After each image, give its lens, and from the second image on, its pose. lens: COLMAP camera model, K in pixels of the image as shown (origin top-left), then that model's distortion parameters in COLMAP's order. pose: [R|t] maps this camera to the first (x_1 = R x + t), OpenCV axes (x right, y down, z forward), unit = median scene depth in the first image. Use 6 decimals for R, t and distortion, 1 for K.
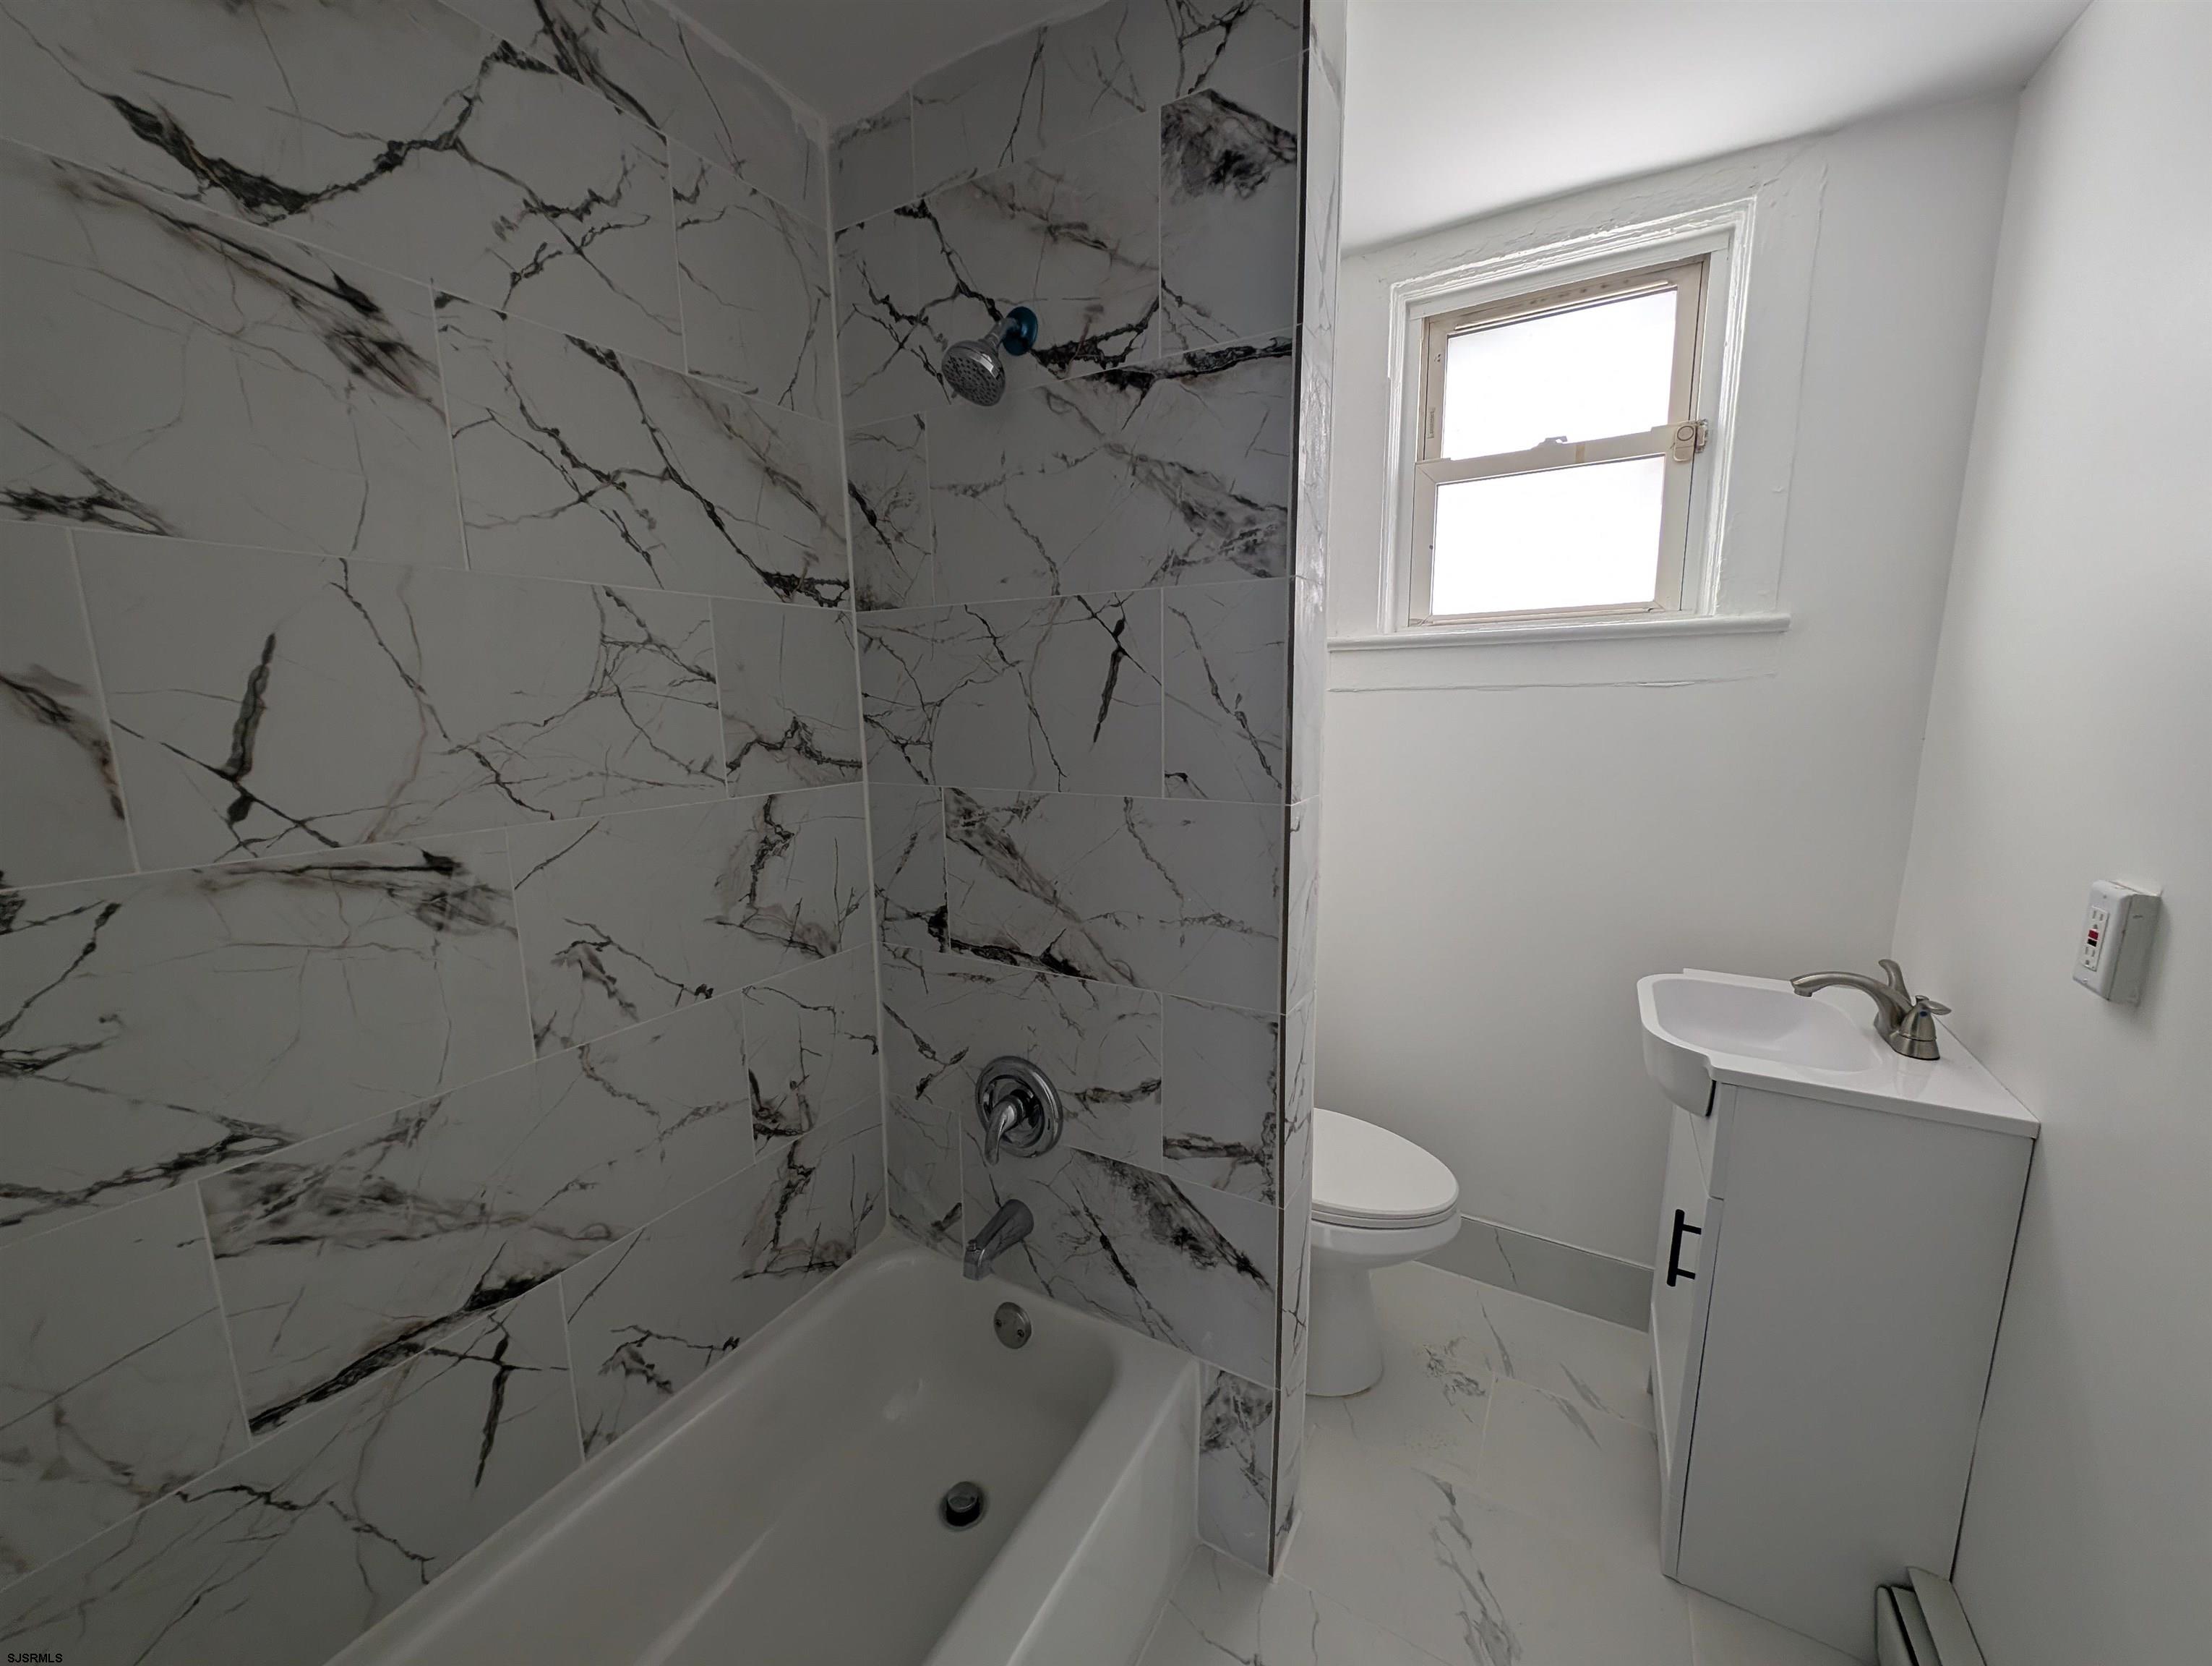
lens RADIAL K [[827.6, 0, 1112.4], [0, 827.6, 833.1], [0, 0, 1]] dist [0.009928, -0.006438]
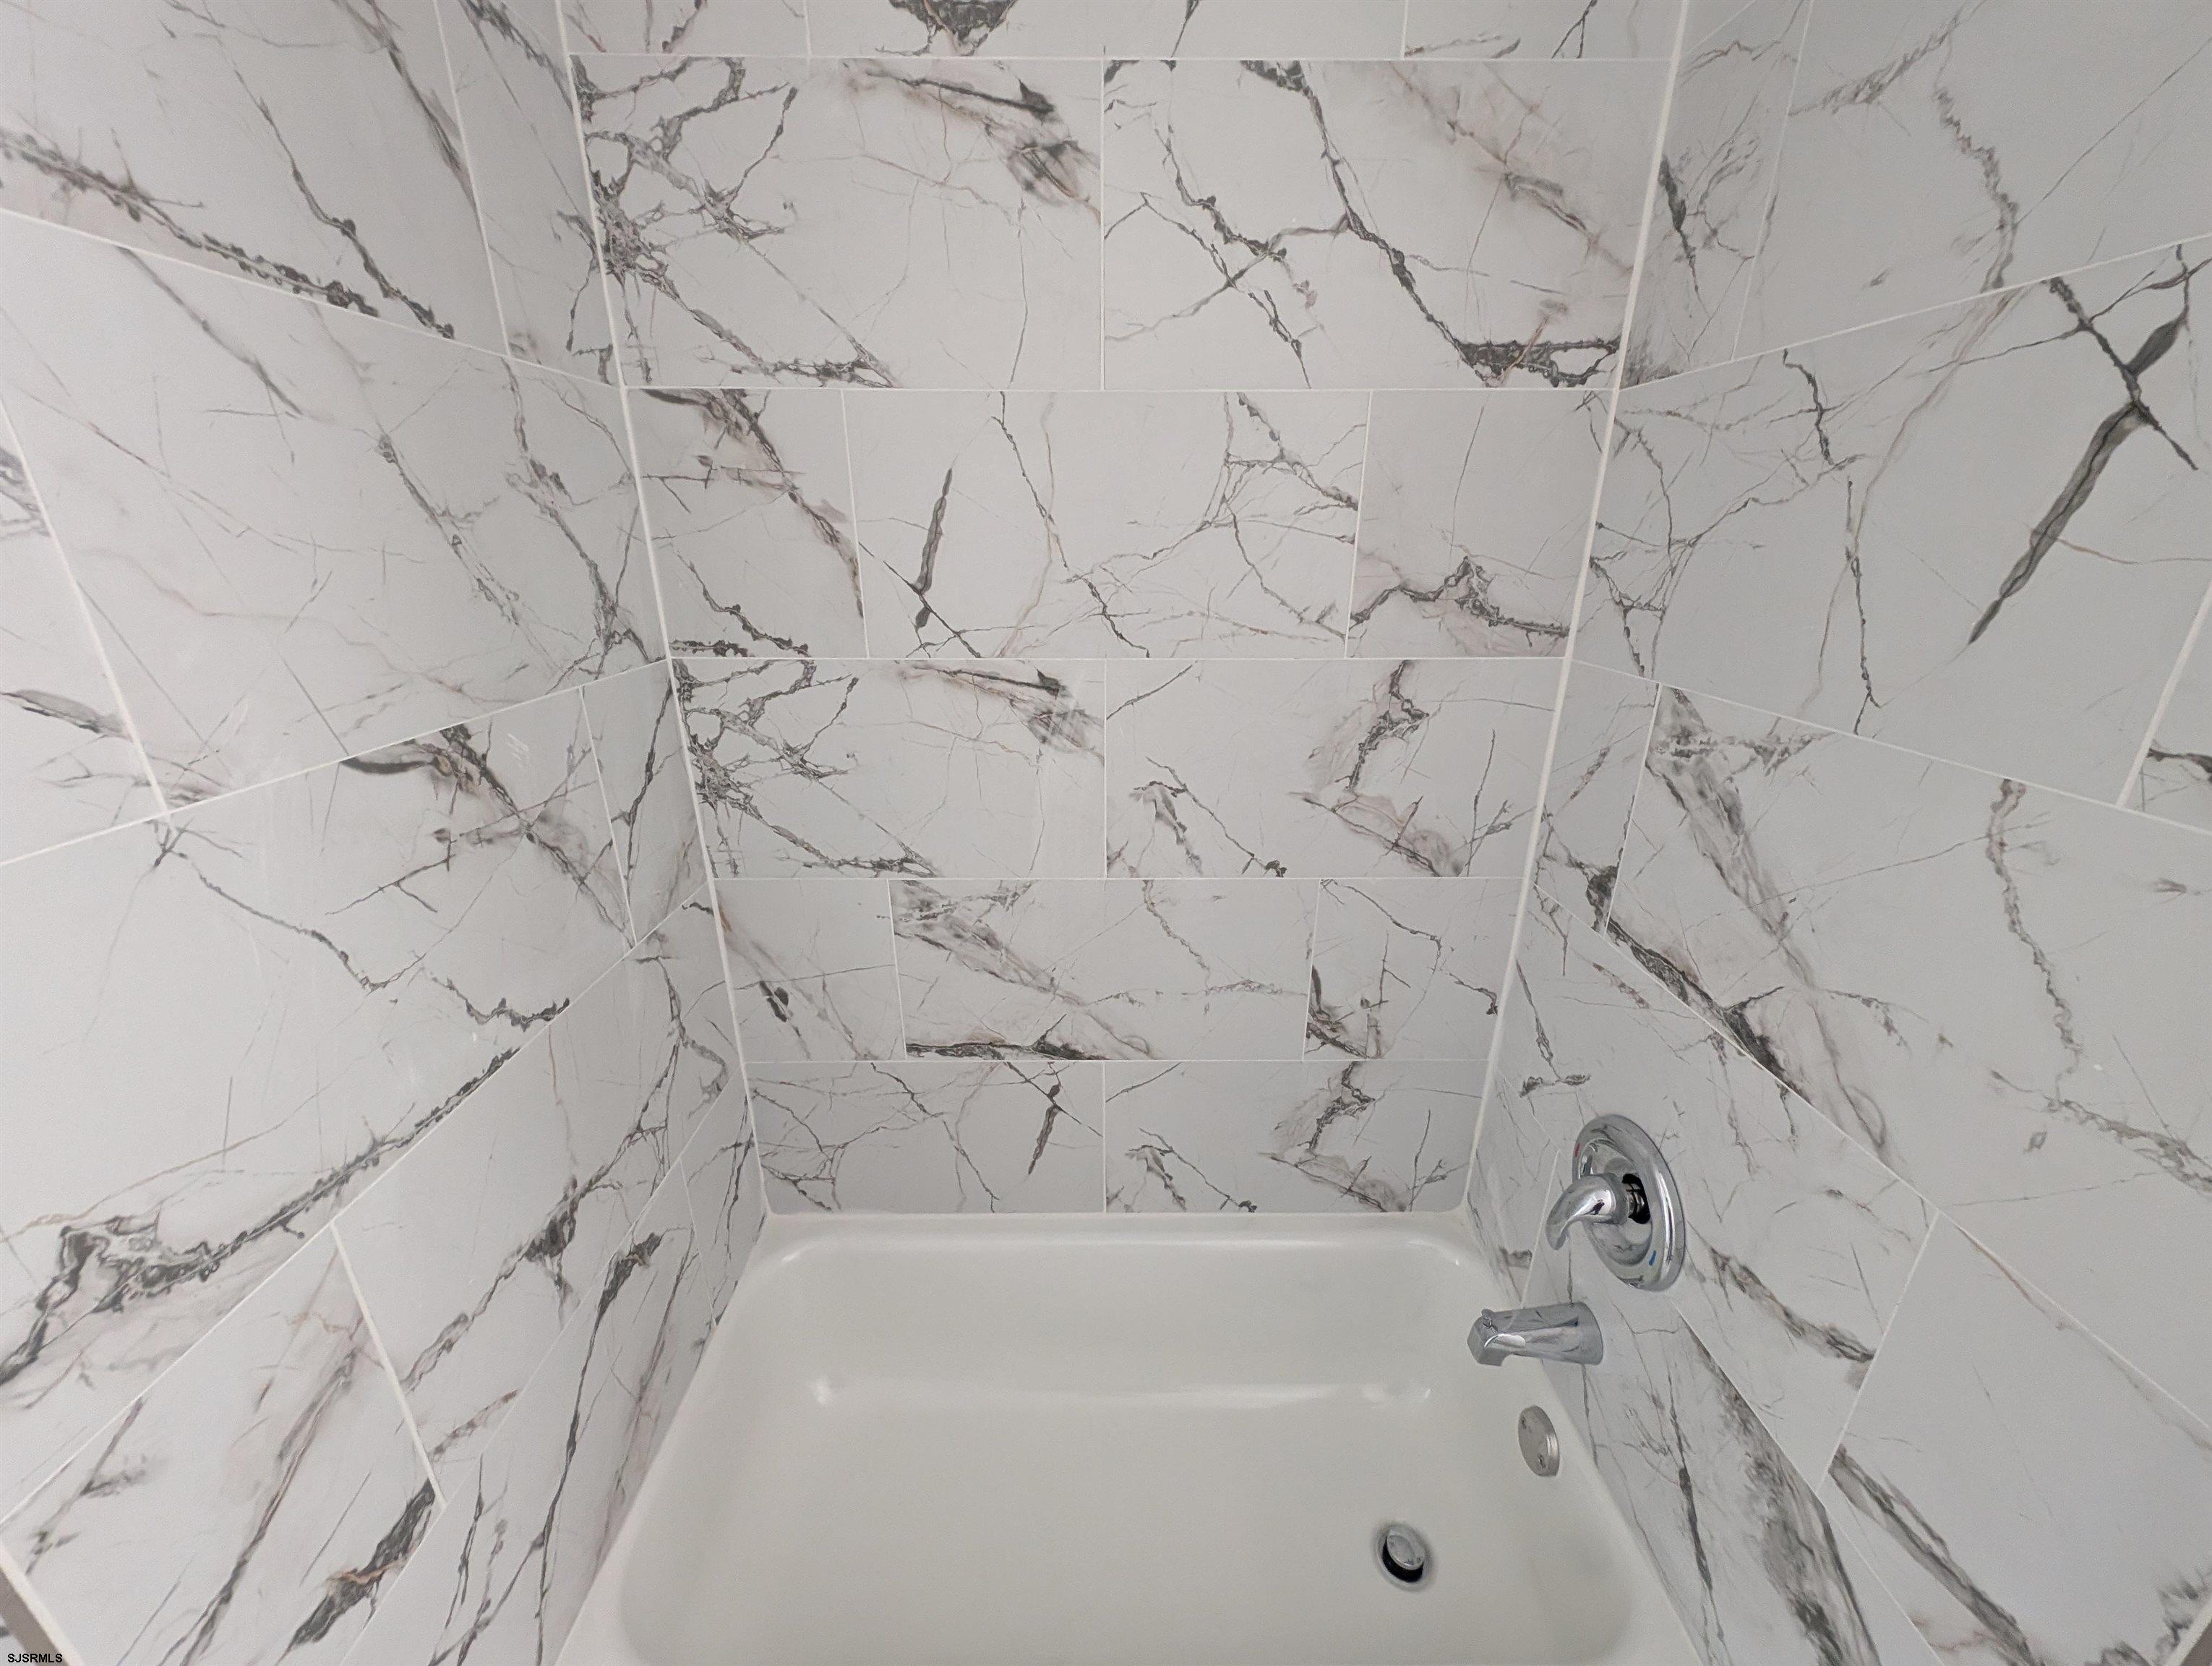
lens RADIAL K [[827.6, 0, 1112.4], [0, 827.6, 833.1], [0, 0, 1]] dist [0.009928, -0.006438]
pose [[0.495525, 0.308146, -0.812096, 0.145293], [-0.147777, 0.951234, 0.270770, -0.065511], [0.855930, -0.014164, 0.516897, 0.379117]]
